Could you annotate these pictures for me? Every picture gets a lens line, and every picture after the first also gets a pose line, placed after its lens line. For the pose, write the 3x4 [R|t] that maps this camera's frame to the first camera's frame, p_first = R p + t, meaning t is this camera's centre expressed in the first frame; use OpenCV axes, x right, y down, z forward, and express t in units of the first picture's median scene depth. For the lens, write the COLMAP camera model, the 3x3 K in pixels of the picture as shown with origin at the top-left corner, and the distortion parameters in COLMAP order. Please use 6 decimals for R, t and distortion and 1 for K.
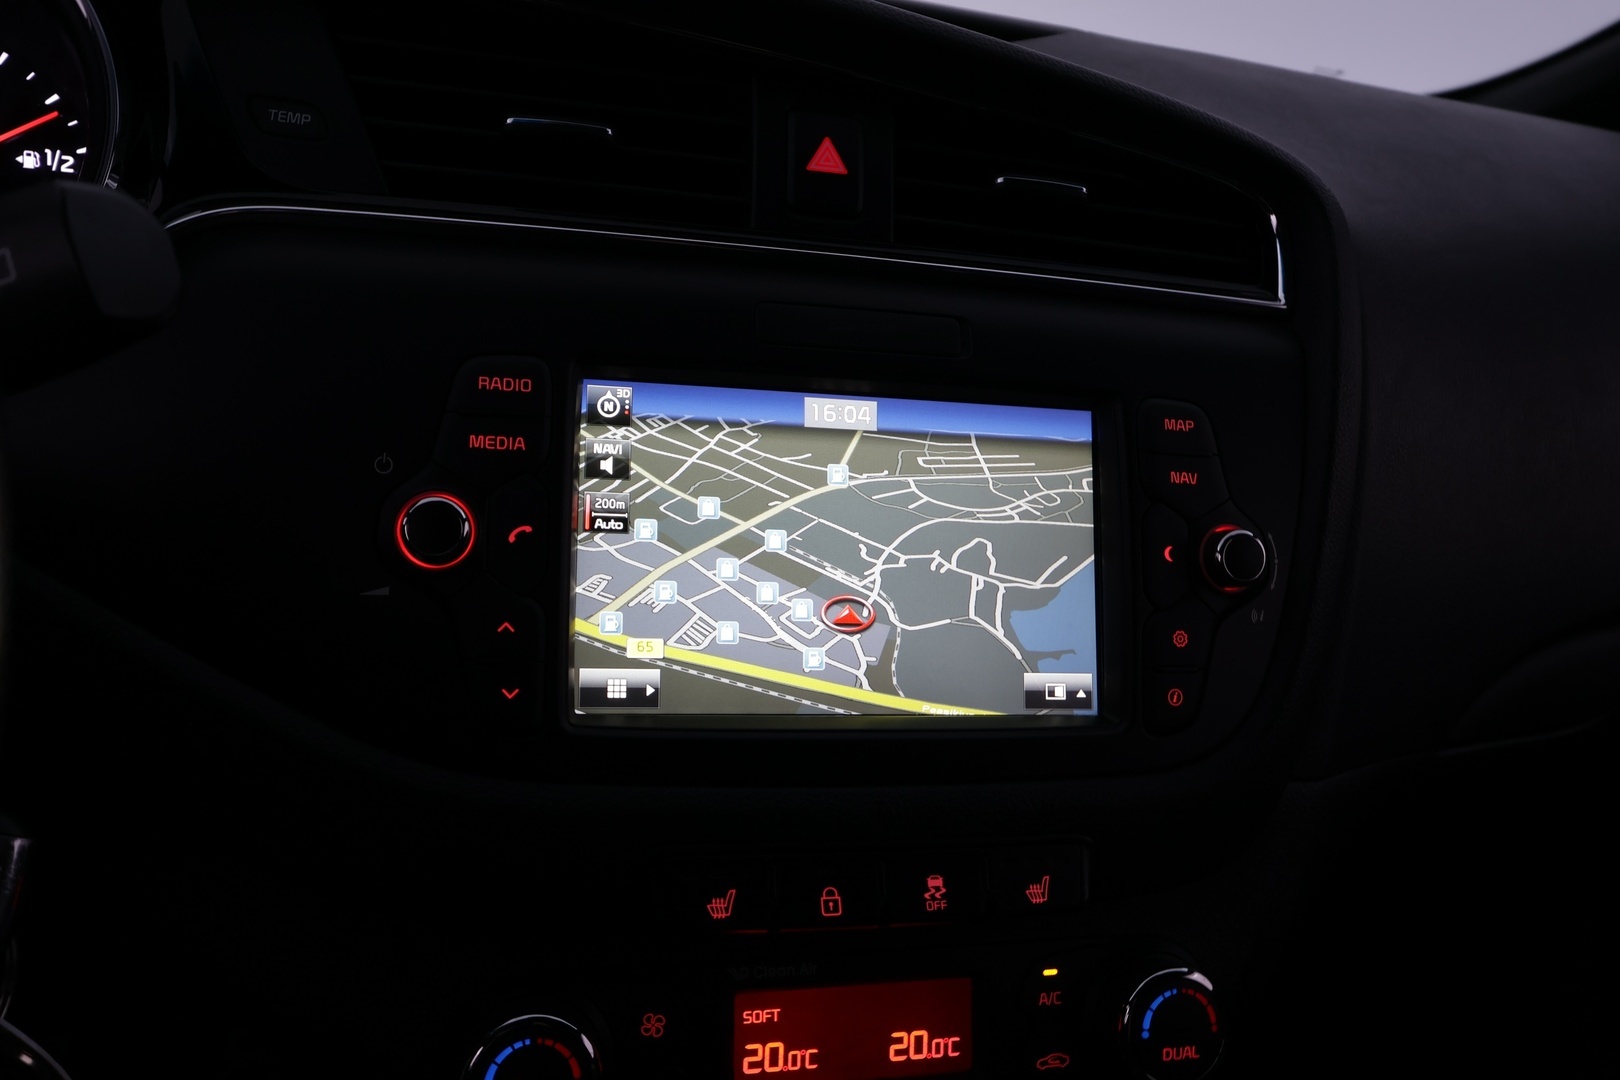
lens RADIAL K [[1264.6, 0, 810.0], [0, 1264.6, 540.0], [0, 0, 1]] dist [-0.005151, -0.000178]
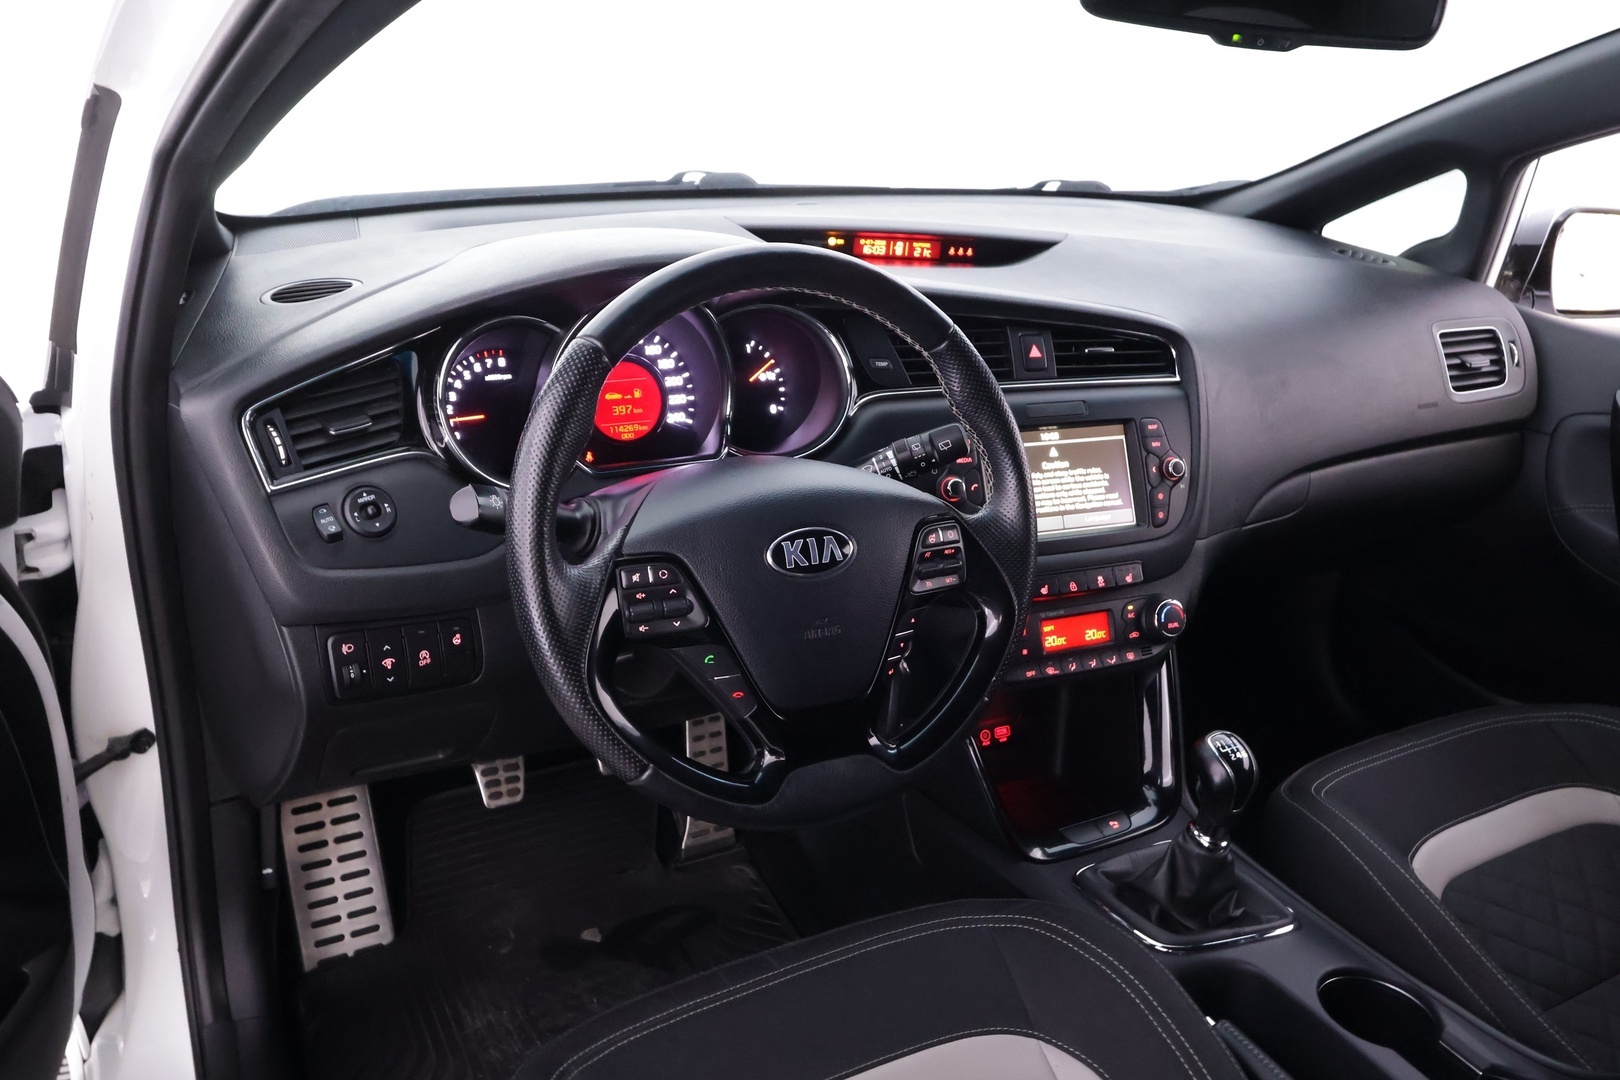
lens RADIAL K [[1264.6, 0, 810.0], [0, 1264.6, 540.0], [0, 0, 1]] dist [-0.005151, -0.000178]
pose [[0.984108, -0.120620, 0.130317, -0.973676], [0.111307, 0.990833, 0.076551, -0.149145], [-0.138356, -0.060829, 0.988513, -1.962212]]
